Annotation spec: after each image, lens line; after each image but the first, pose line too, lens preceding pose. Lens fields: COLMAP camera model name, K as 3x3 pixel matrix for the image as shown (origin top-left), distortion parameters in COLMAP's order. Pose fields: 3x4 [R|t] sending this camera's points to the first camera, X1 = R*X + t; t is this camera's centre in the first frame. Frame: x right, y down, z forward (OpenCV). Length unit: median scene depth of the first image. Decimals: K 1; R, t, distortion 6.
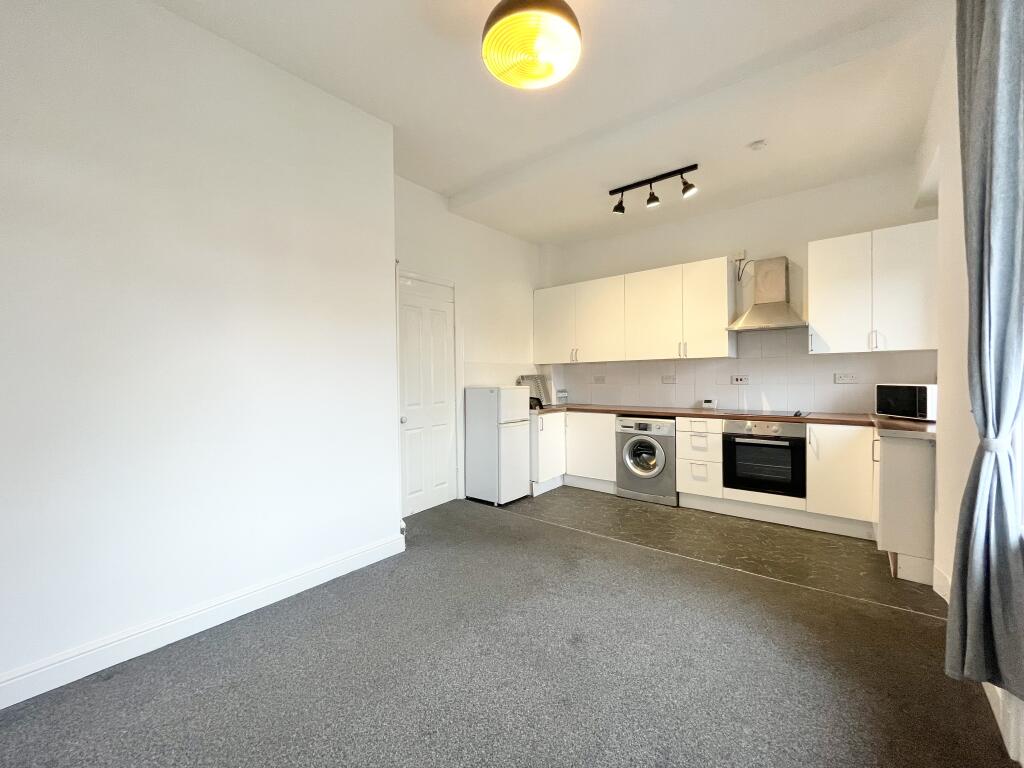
lens RADIAL K [[417.0, 0, 511.3], [0, 417.0, 381.0], [0, 0, 1]] dist [-0.002704, -0.000303]
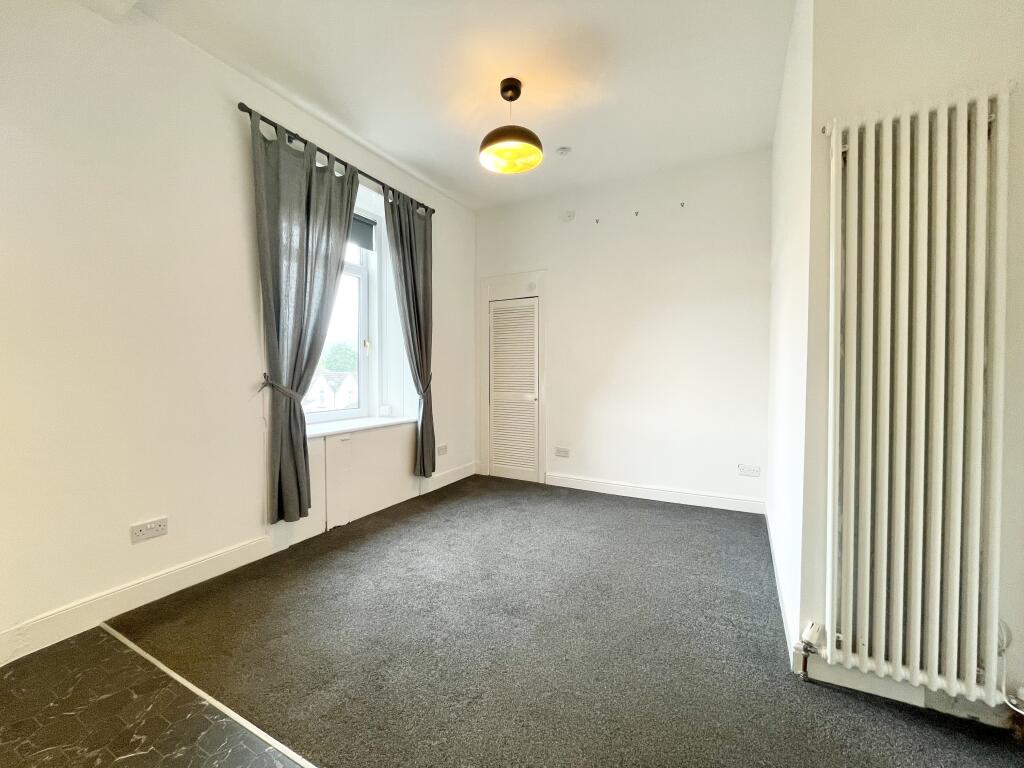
lens RADIAL K [[417.0, 0, 511.3], [0, 417.0, 381.0], [0, 0, 1]] dist [-0.002704, -0.000303]
pose [[-0.980192, 0.020859, -0.196947, 0.160259], [0.013503, 0.999163, 0.038617, -0.005640], [0.197588, 0.035192, -0.979653, 1.102342]]
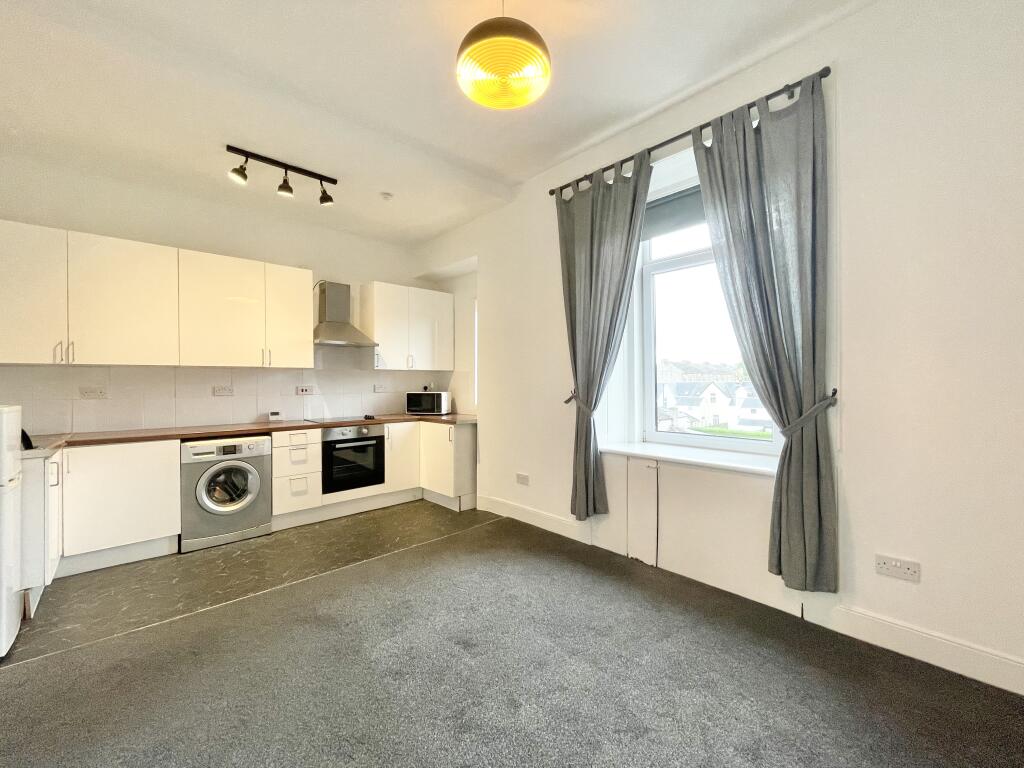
lens RADIAL K [[417.0, 0, 511.3], [0, 417.0, 381.0], [0, 0, 1]] dist [-0.002704, -0.000303]
pose [[0.140892, 0.017302, 0.989874, -0.420533], [0.014607, 0.999702, -0.019553, 0.001386], [-0.989917, 0.017214, 0.140598, 0.364525]]
